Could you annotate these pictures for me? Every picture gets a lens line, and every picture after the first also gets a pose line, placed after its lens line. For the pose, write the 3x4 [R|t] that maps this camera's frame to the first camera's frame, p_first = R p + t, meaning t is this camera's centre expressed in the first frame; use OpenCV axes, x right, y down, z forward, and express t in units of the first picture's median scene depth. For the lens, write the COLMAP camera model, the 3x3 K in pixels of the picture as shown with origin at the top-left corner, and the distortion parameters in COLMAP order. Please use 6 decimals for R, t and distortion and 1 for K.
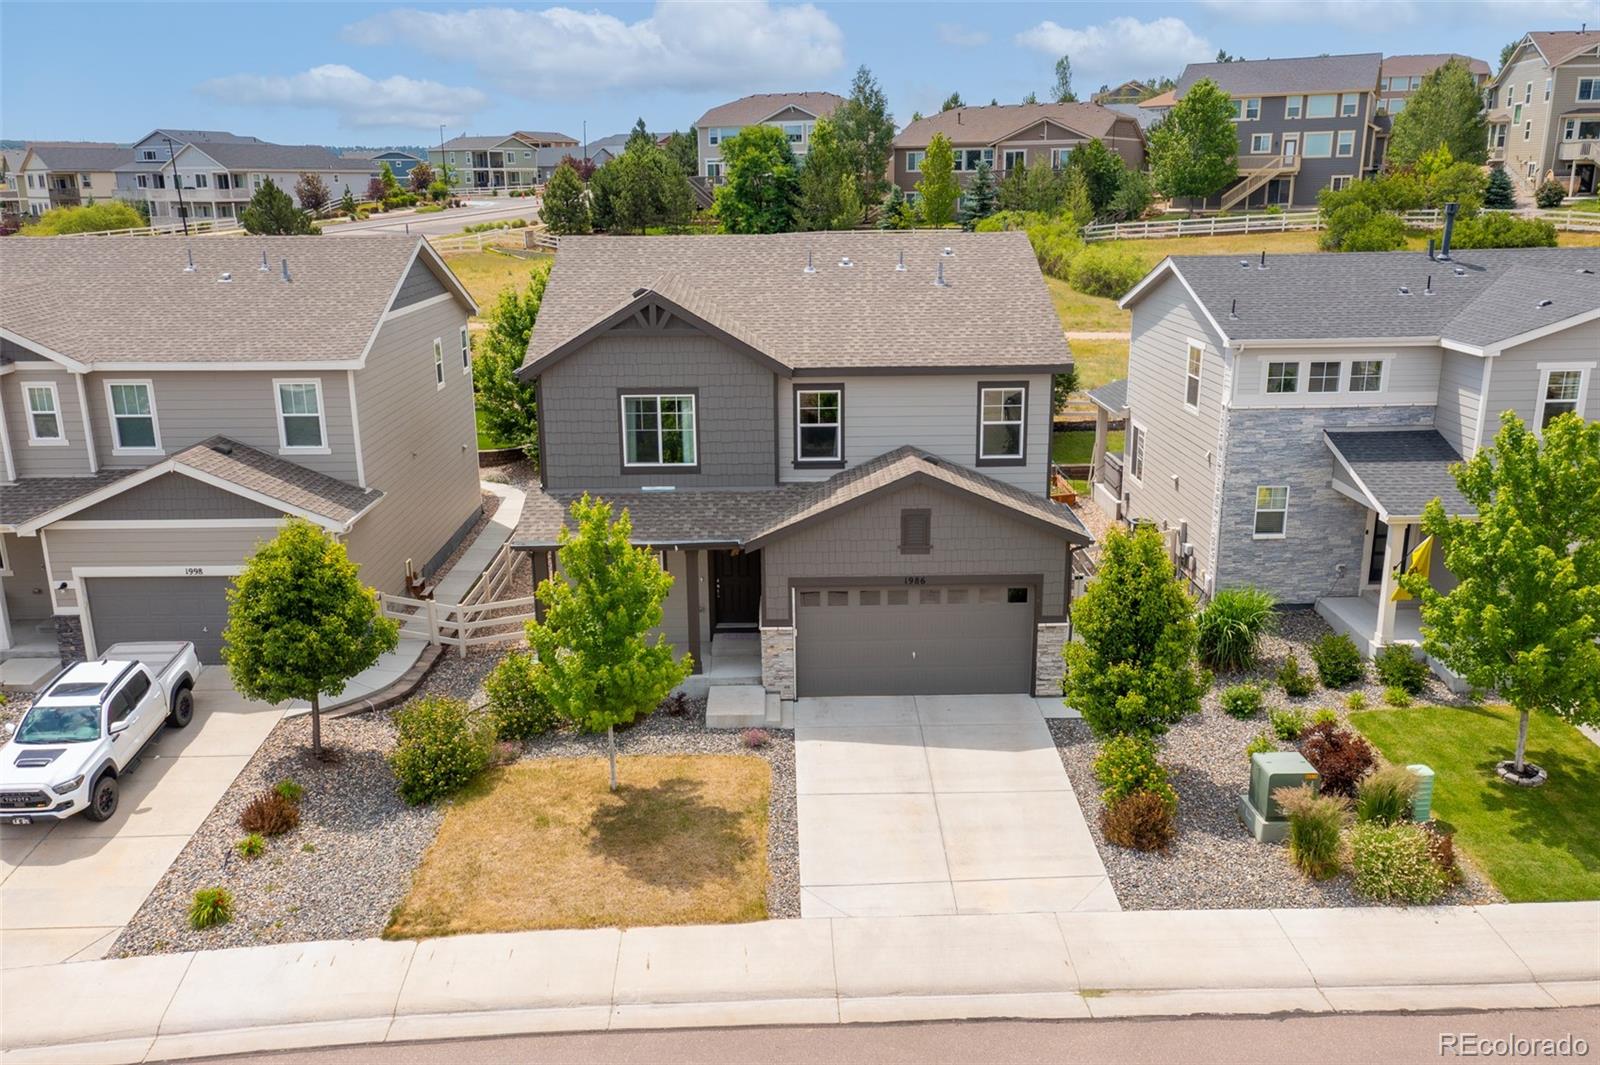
lens RADIAL K [[1257.8, 0, 800.0], [0, 1257.8, 532.5], [0, 0, 1]] dist [0.016475, 0.011093]
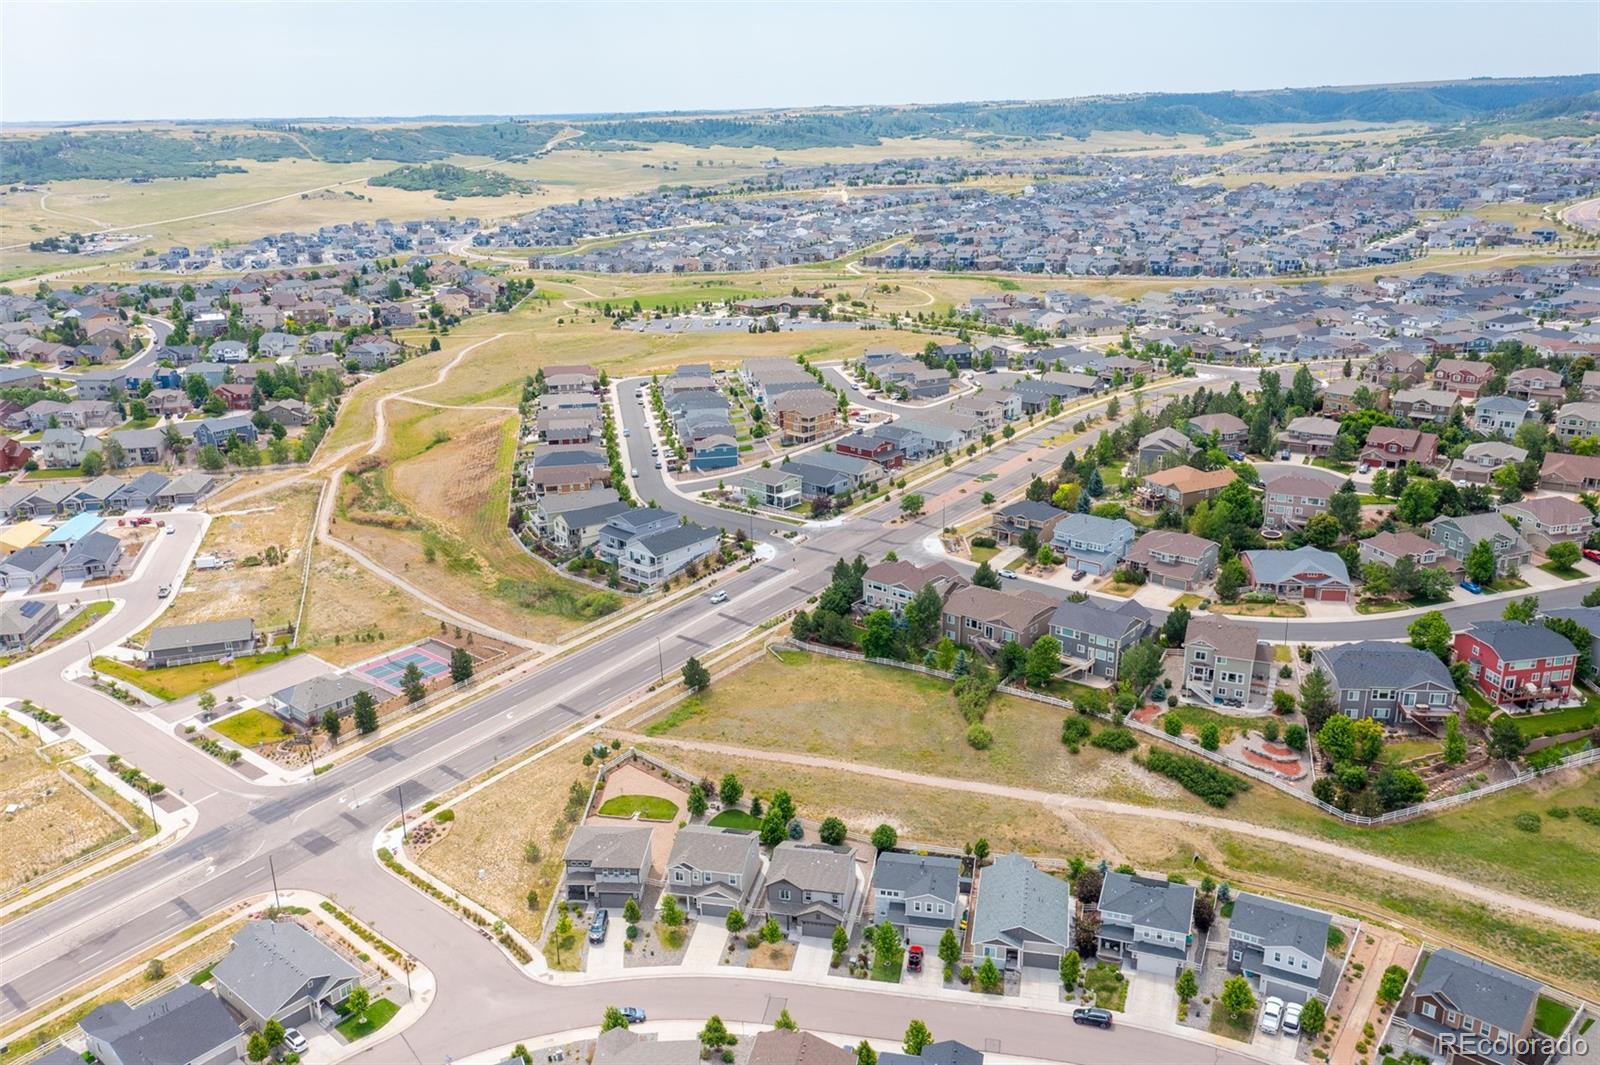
lens RADIAL K [[1272.4, 0, 802.2], [0, 1272.4, 542.8], [0, 0, 1]] dist [0.021991, -0.002889]
pose [[0.974995, 0.060264, -0.213898, 1.329532], [-0.047491, 0.996796, 0.064360, -2.404721], [0.217091, -0.052593, 0.974734, -5.551808]]
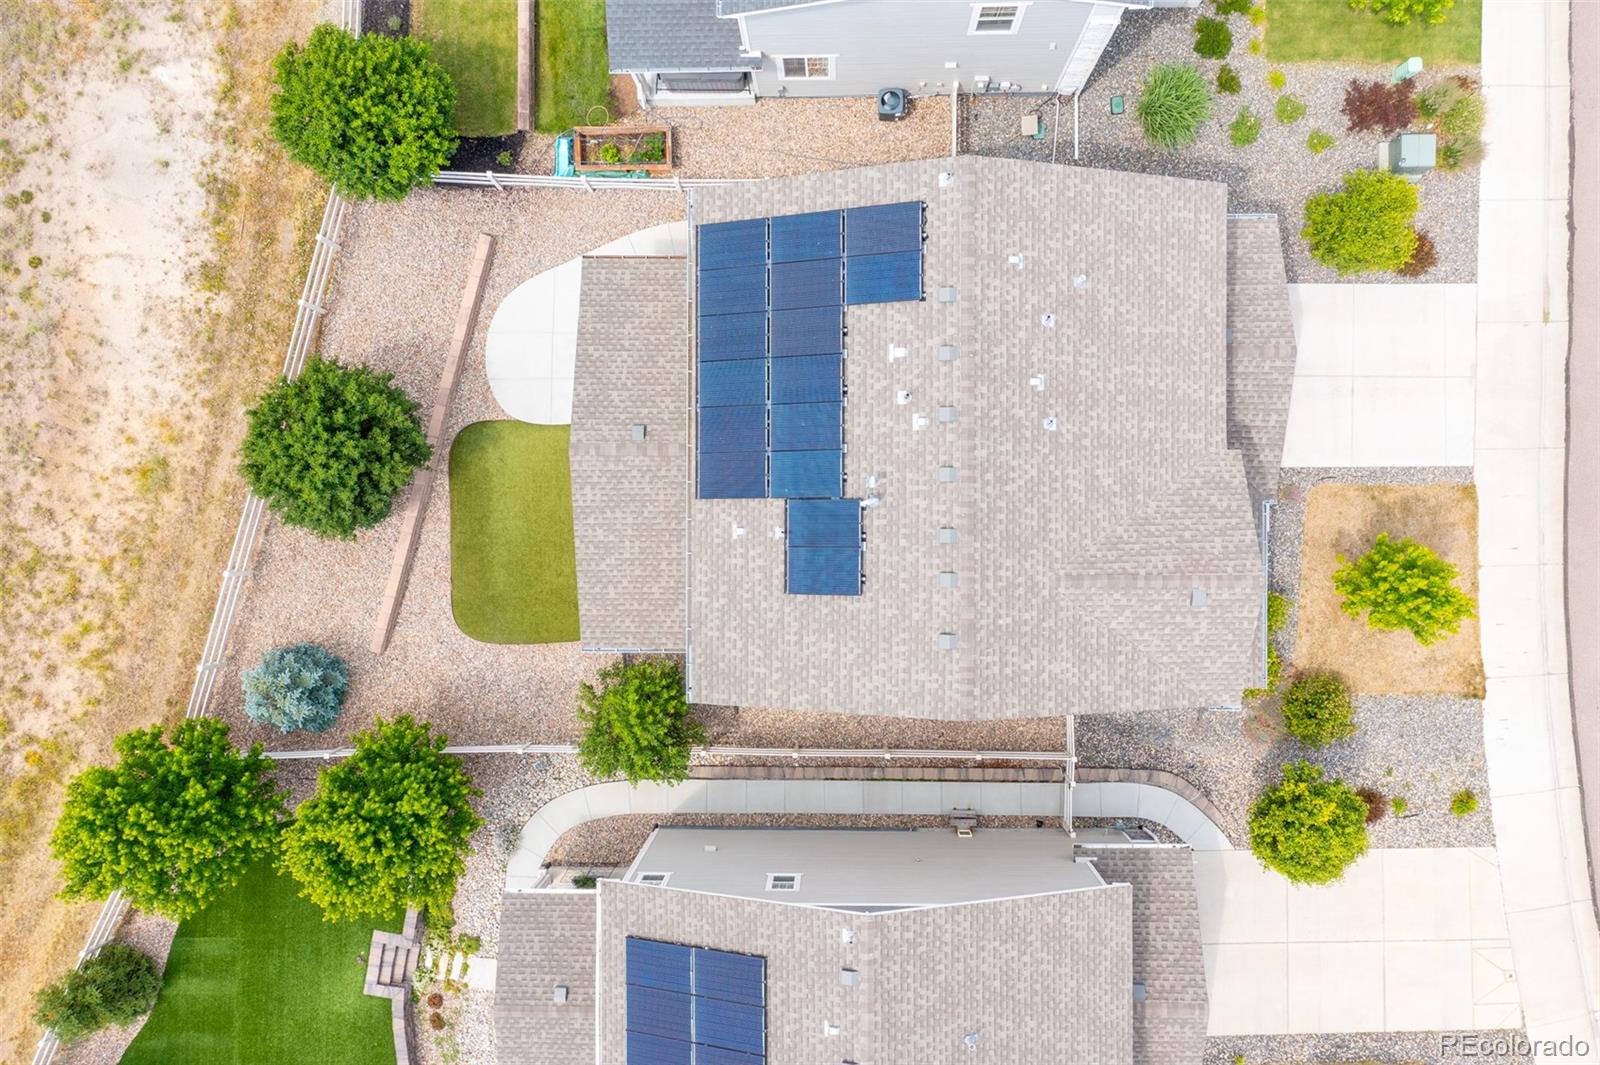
lens RADIAL K [[1257.8, 0, 800.0], [0, 1257.8, 532.5], [0, 0, 1]] dist [0.016475, 0.011093]
pose [[0.014837, -0.999867, 0.006709, -0.086352], [0.315607, 0.011049, 0.948826, -1.230193], [-0.948774, -0.011960, 0.315729, 0.981491]]
